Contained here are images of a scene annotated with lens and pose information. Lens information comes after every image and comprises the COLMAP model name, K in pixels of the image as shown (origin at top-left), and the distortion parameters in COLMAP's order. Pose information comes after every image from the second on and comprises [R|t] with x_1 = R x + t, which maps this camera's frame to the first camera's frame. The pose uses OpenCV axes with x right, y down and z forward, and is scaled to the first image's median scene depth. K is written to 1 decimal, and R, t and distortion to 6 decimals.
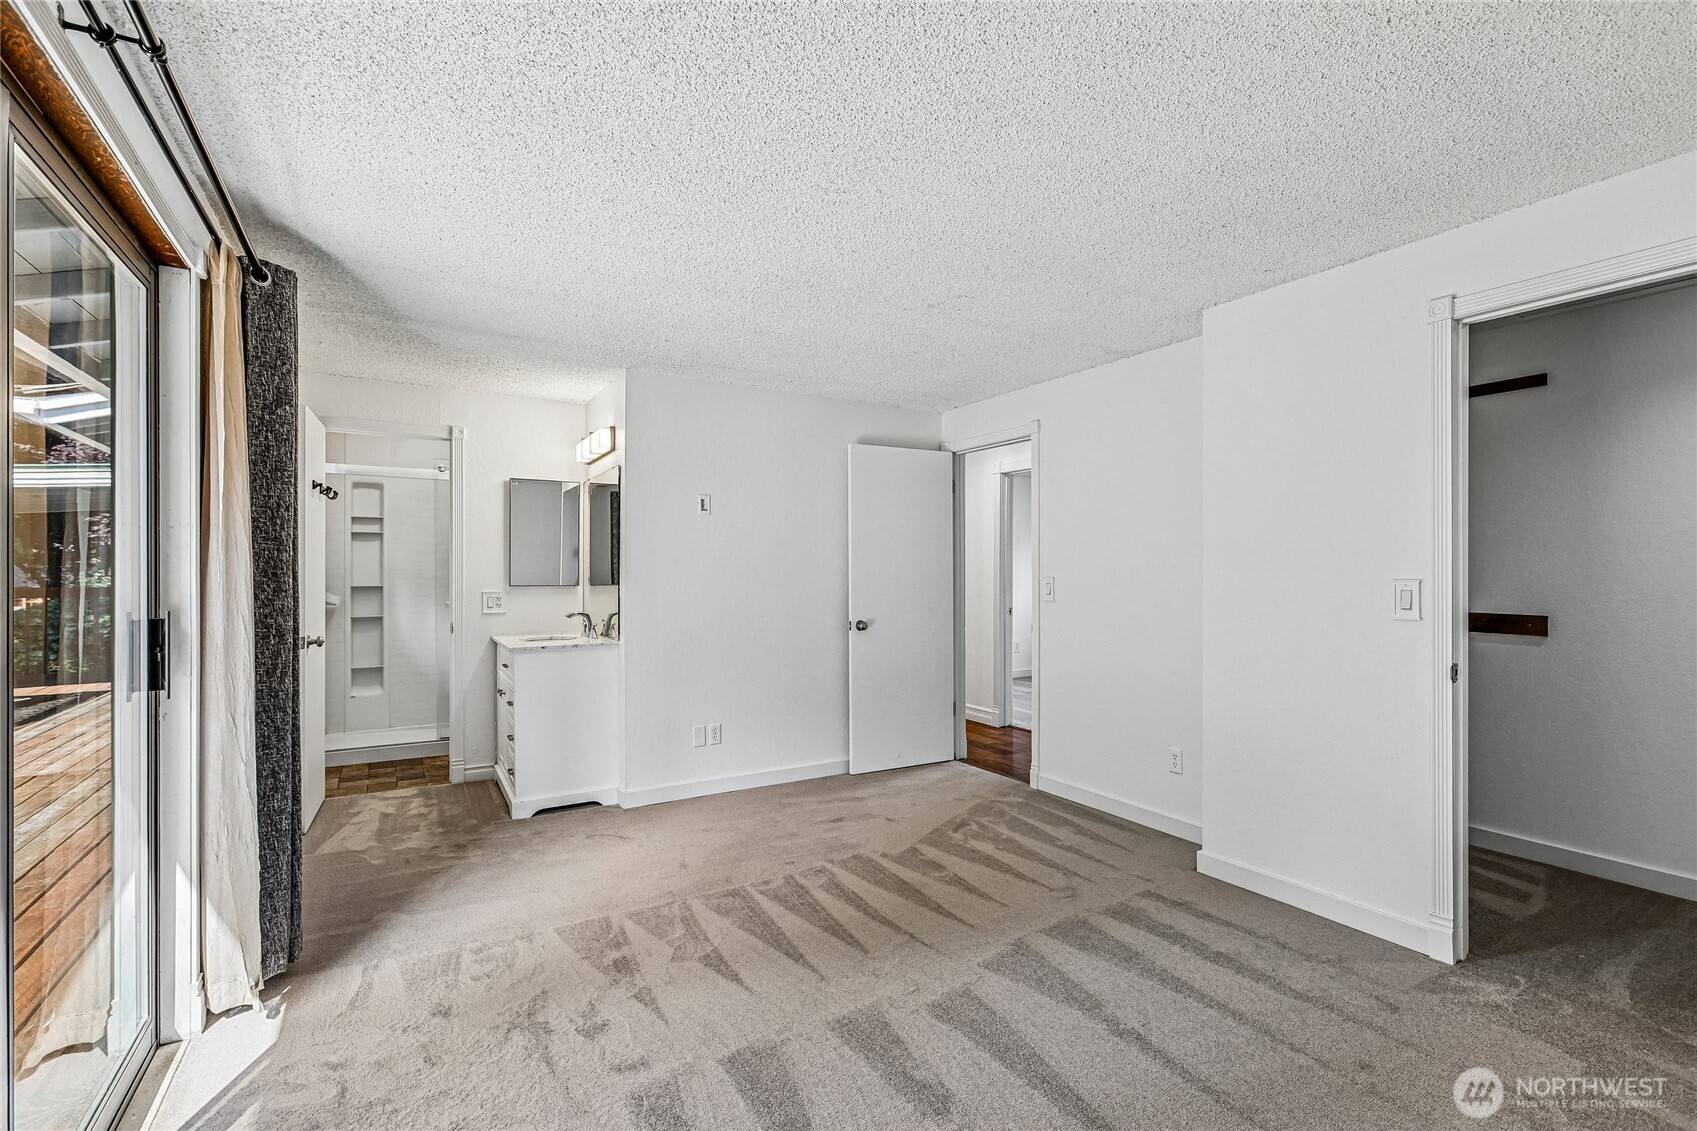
lens RADIAL K [[759.4, 0, 856.5], [0, 759.4, 570.5], [0, 0, 1]] dist [-0.002569, 0.000870]
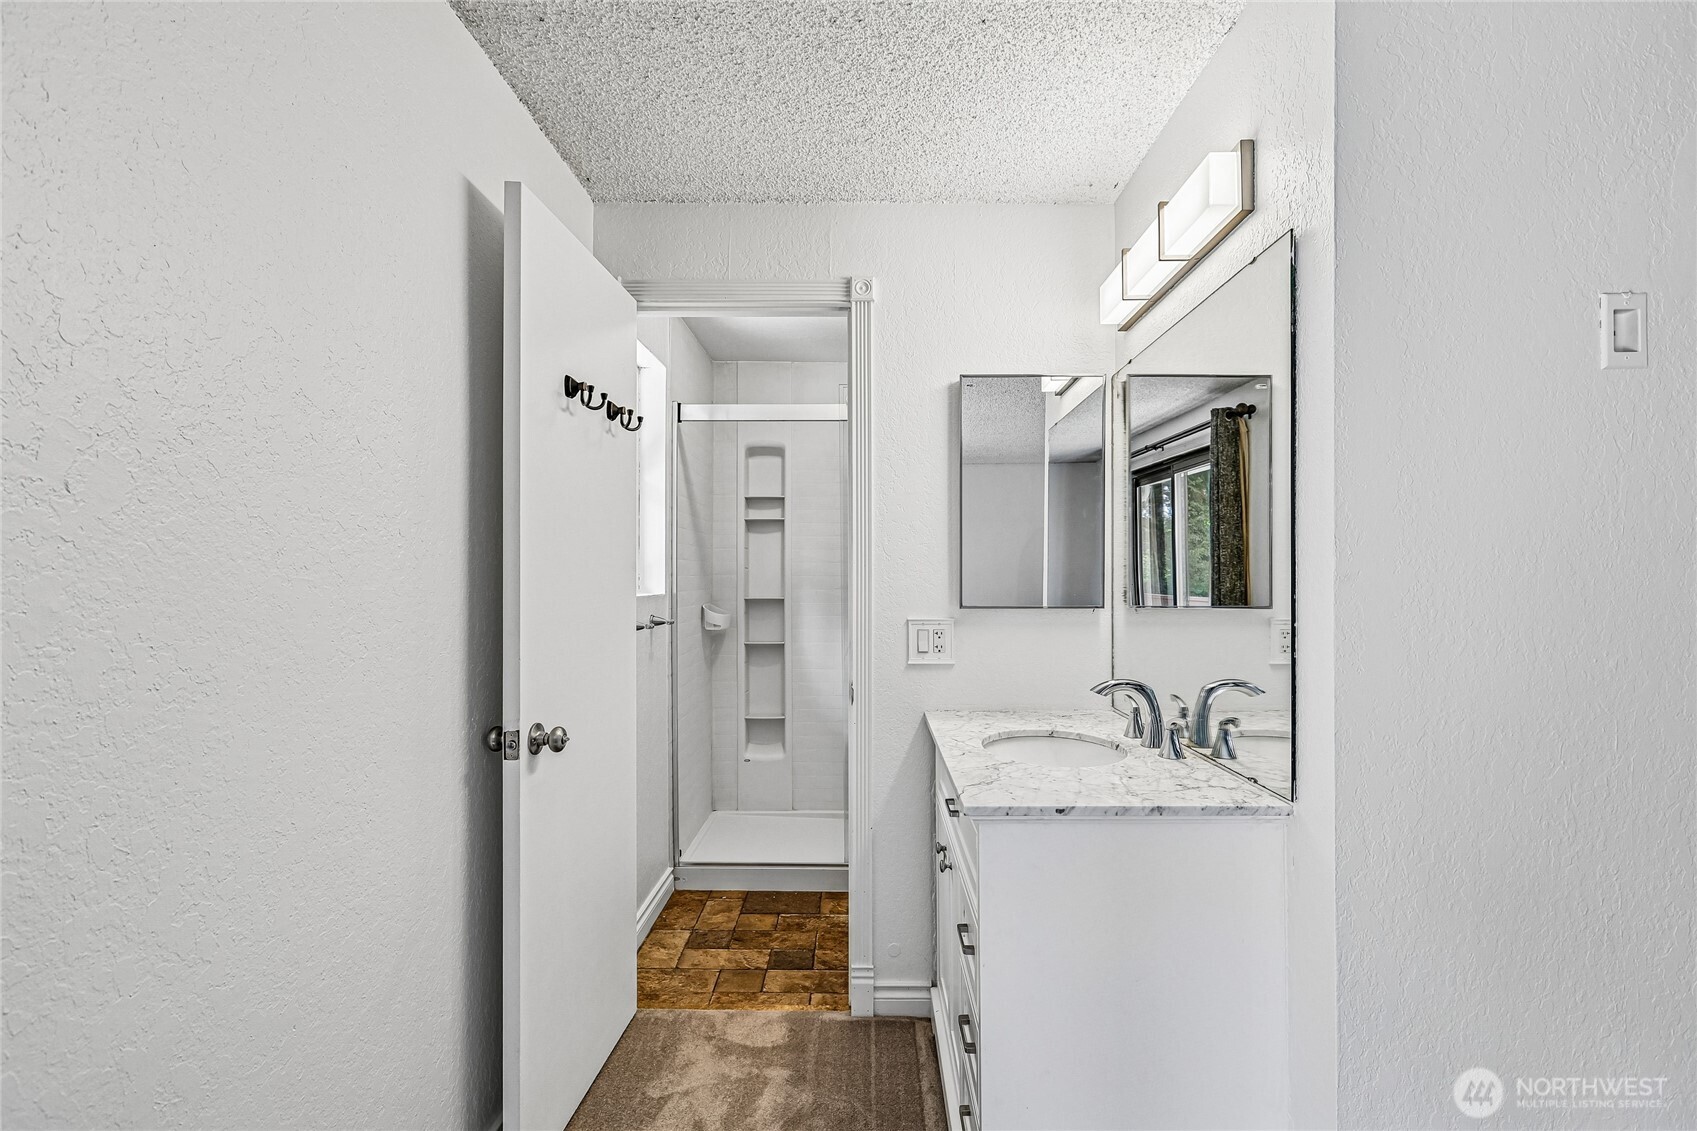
lens RADIAL K [[759.4, 0, 851.9], [0, 759.4, 571.1], [0, 0, 1]] dist [-0.002569, 0.000870]
pose [[0.847206, -0.005597, -0.531236, -0.267339], [0.002320, 0.999974, -0.006835, 0.001220], [0.531260, 0.004558, 0.847196, 0.573107]]
